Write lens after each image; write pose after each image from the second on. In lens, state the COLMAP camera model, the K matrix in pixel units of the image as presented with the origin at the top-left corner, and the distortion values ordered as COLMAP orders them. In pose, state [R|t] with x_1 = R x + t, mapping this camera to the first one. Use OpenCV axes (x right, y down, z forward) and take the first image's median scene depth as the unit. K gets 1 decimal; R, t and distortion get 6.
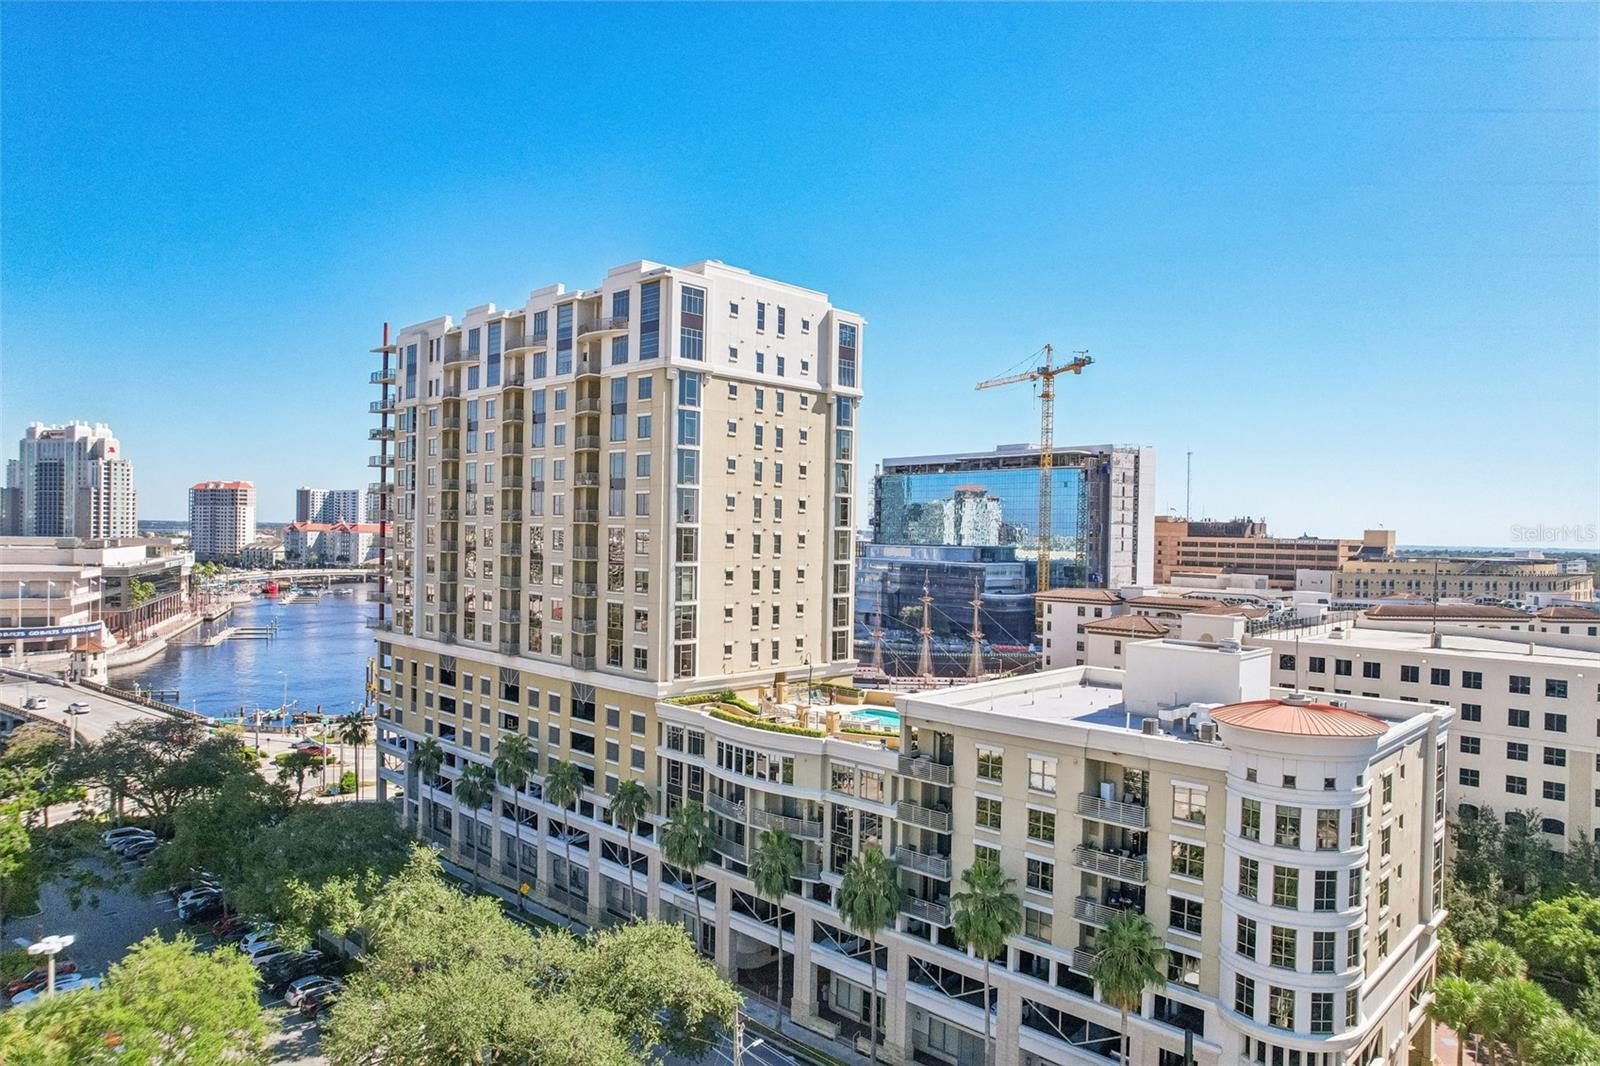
lens RADIAL K [[1021.3, 0, 799.4], [0, 1021.3, 542.1], [0, 0, 1]] dist [-0.072585, 0.063806]
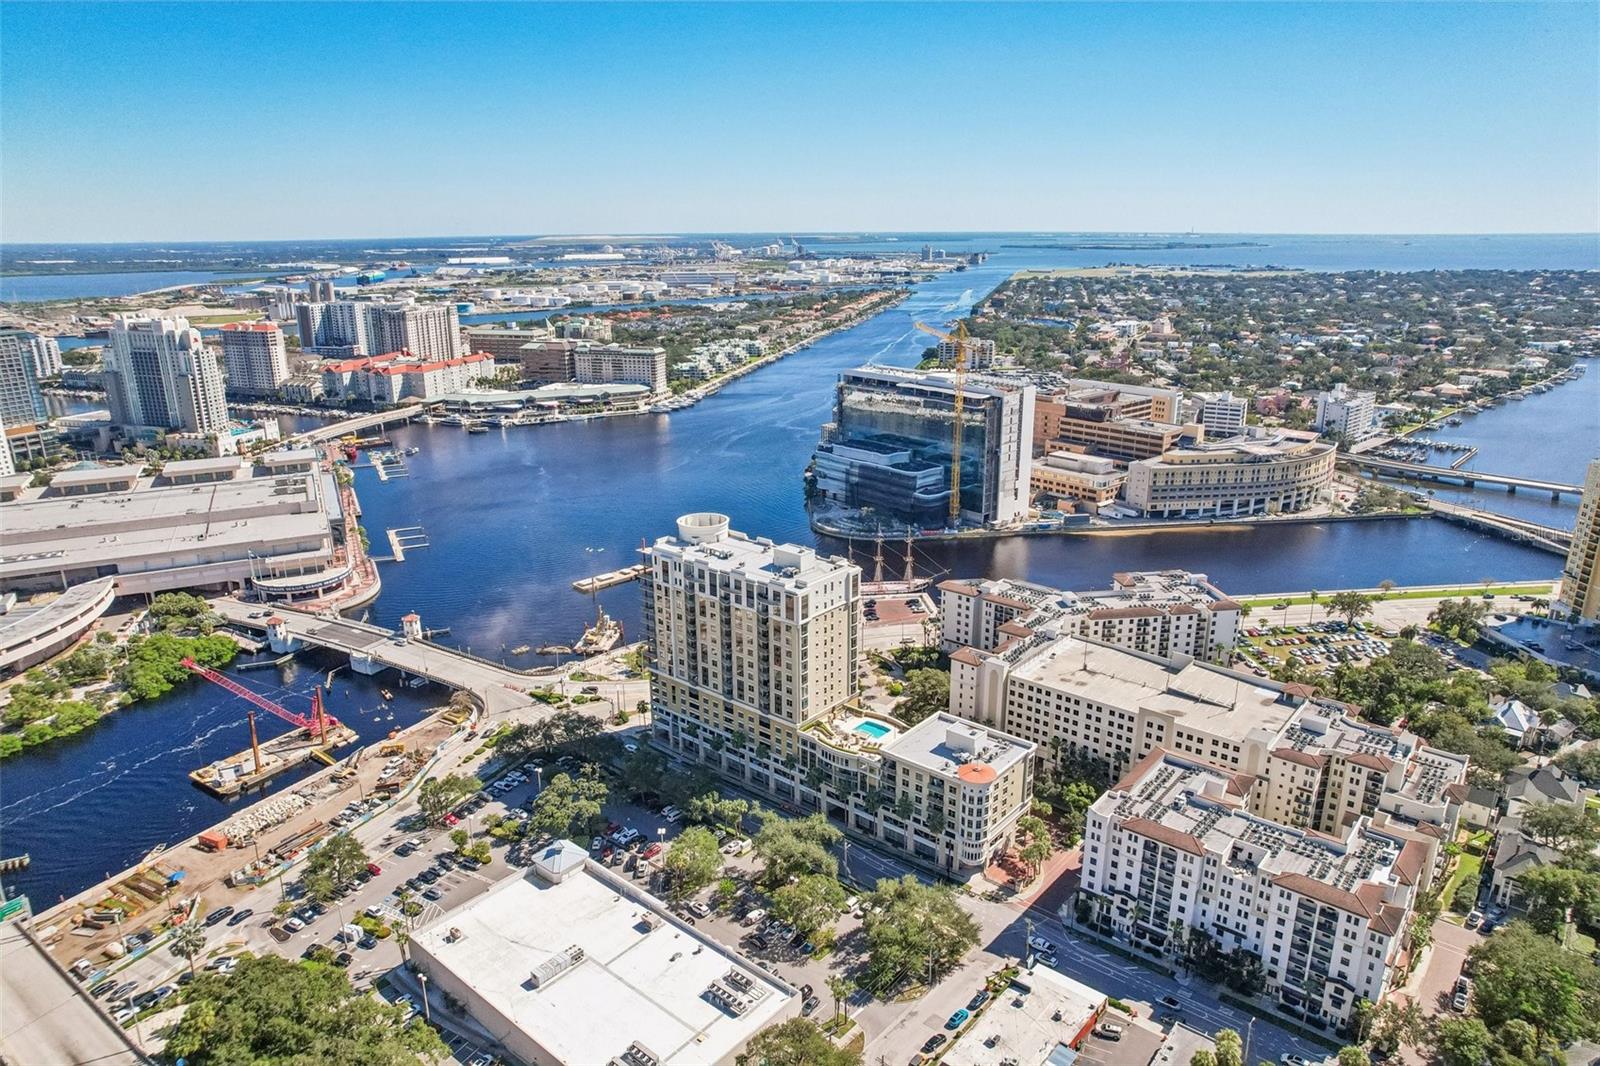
lens RADIAL K [[1021.3, 0, 796.9], [0, 1021.3, 543.3], [0, 0, 1]] dist [-0.072585, 0.063806]
pose [[0.997888, -0.042752, 0.048908, -0.235479], [0.026885, 0.957200, 0.288175, -1.098033], [-0.059135, -0.286252, 0.956328, -1.515409]]
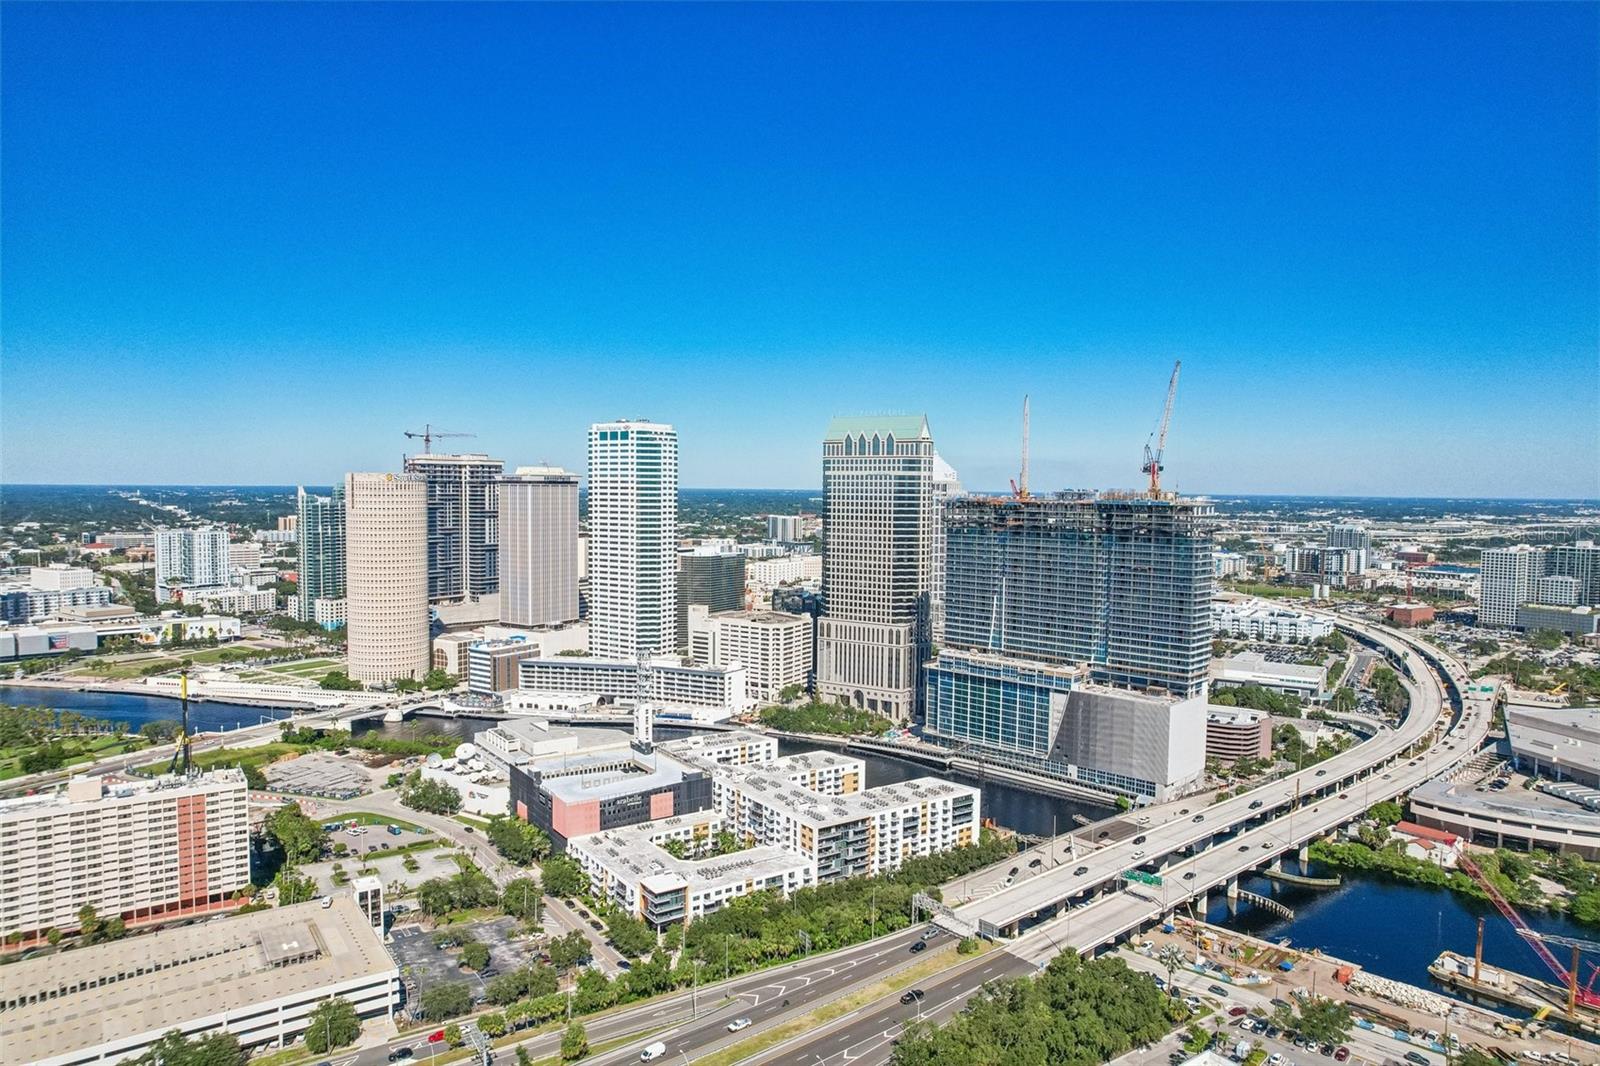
lens RADIAL K [[1021.3, 0, 798.8], [0, 1021.3, 545.0], [0, 0, 1]] dist [-0.072585, 0.063806]
pose [[-0.193251, 0.037001, -0.980451, 1.476897], [-0.024241, 0.998804, 0.042471, -0.995607], [0.980850, 0.031974, -0.192123, -0.220014]]
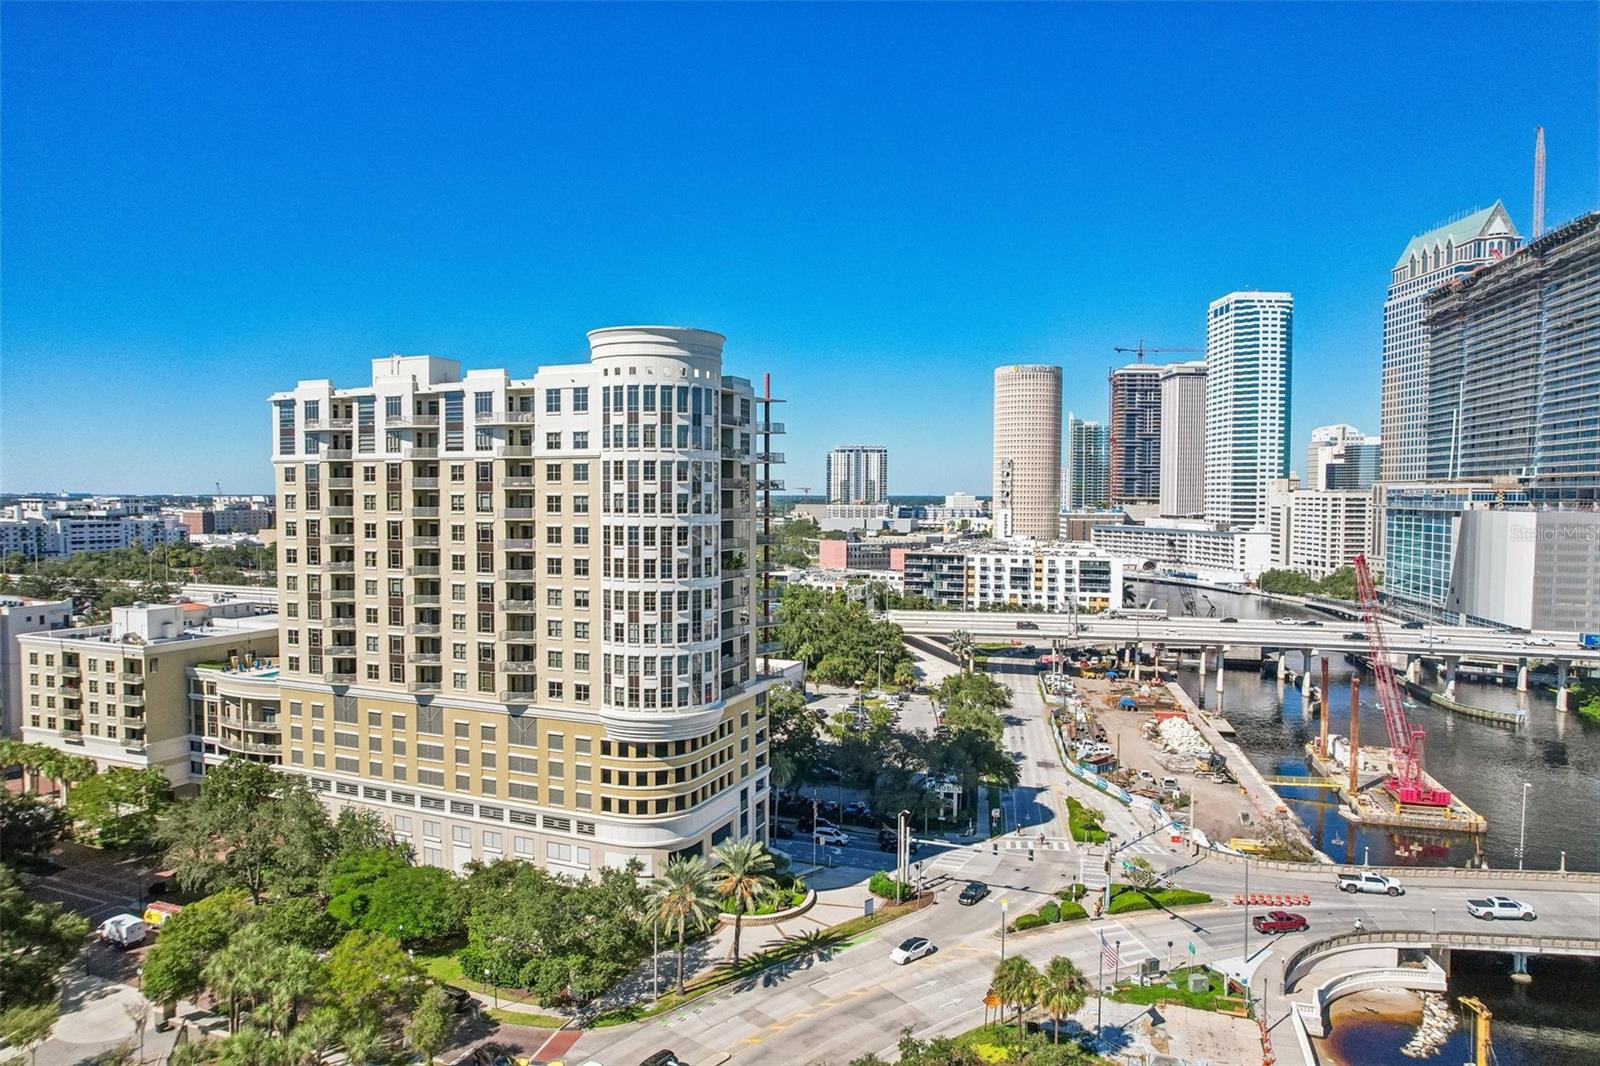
lens RADIAL K [[1021.3, 0, 803.8], [0, 1021.3, 544.2], [0, 0, 1]] dist [-0.072585, 0.063806]
pose [[-0.929992, -0.005311, -0.367540, -0.098327], [-0.026869, 0.998203, 0.053563, -0.133360], [0.366595, 0.059688, -0.928464, 2.547414]]
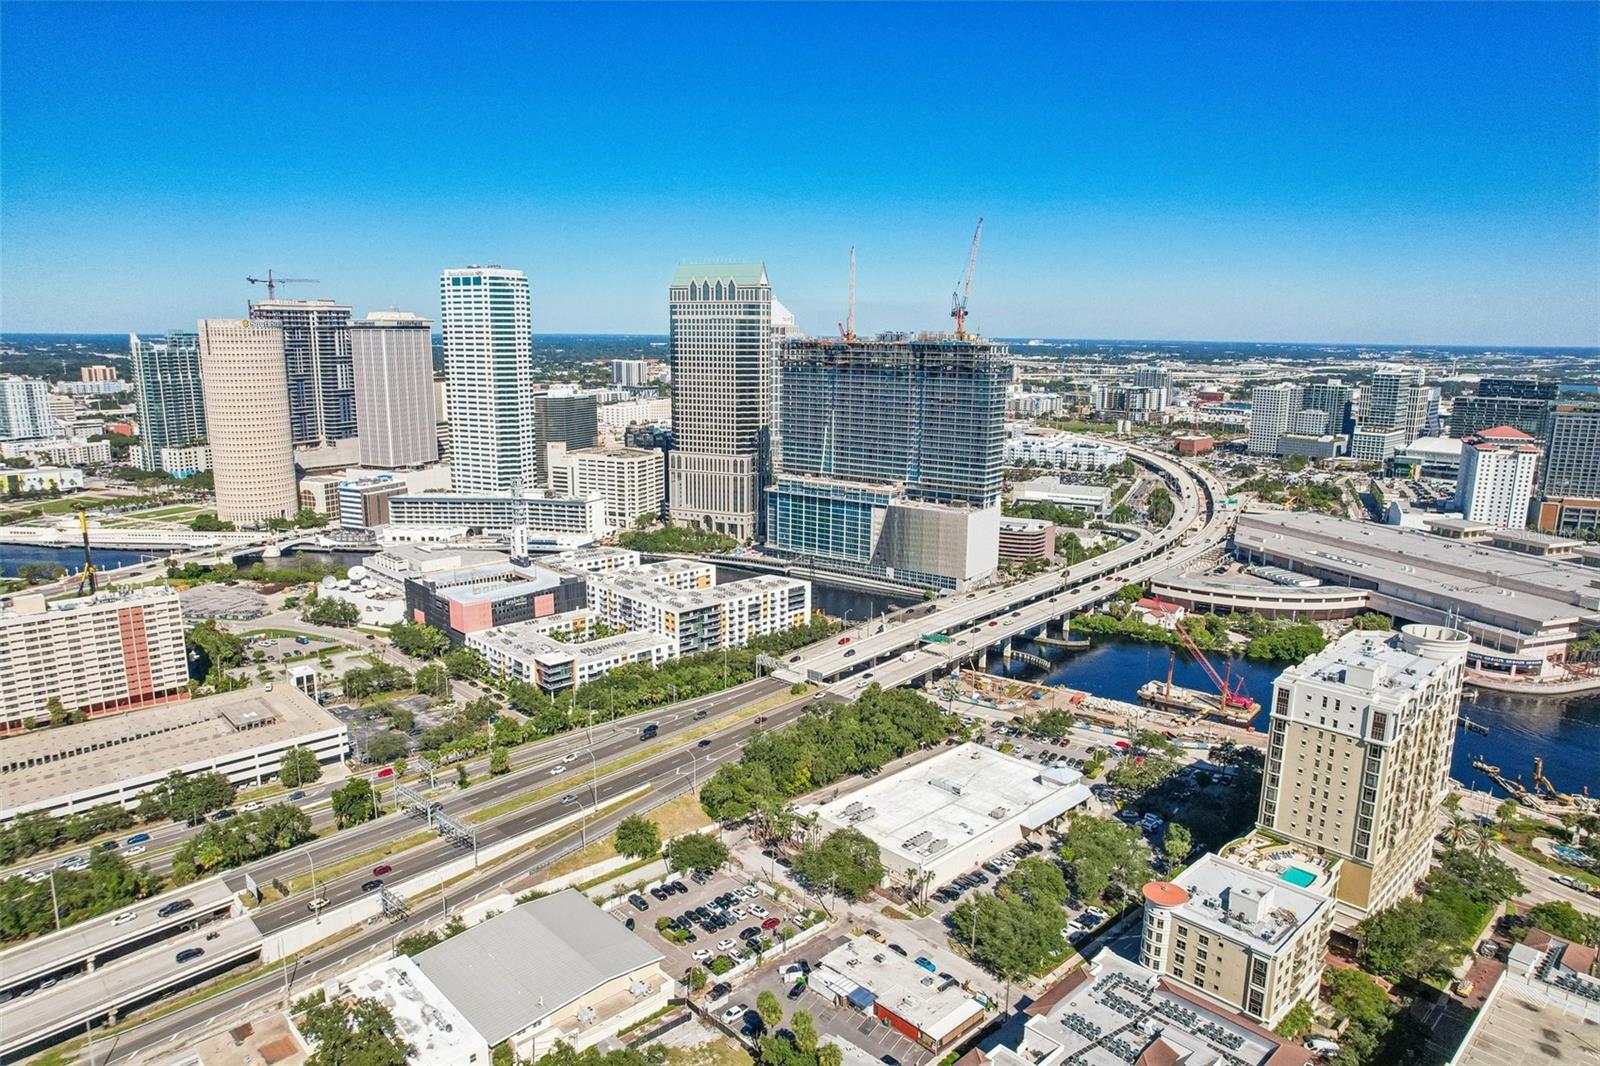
lens RADIAL K [[1021.3, 0, 799.4], [0, 1021.3, 544.2], [0, 0, 1]] dist [-0.072585, 0.063806]
pose [[-0.041052, 0.186293, -0.981636, 2.191962], [-0.020656, 0.982096, 0.187244, -0.974483], [0.998943, 0.027964, -0.036469, -0.141682]]
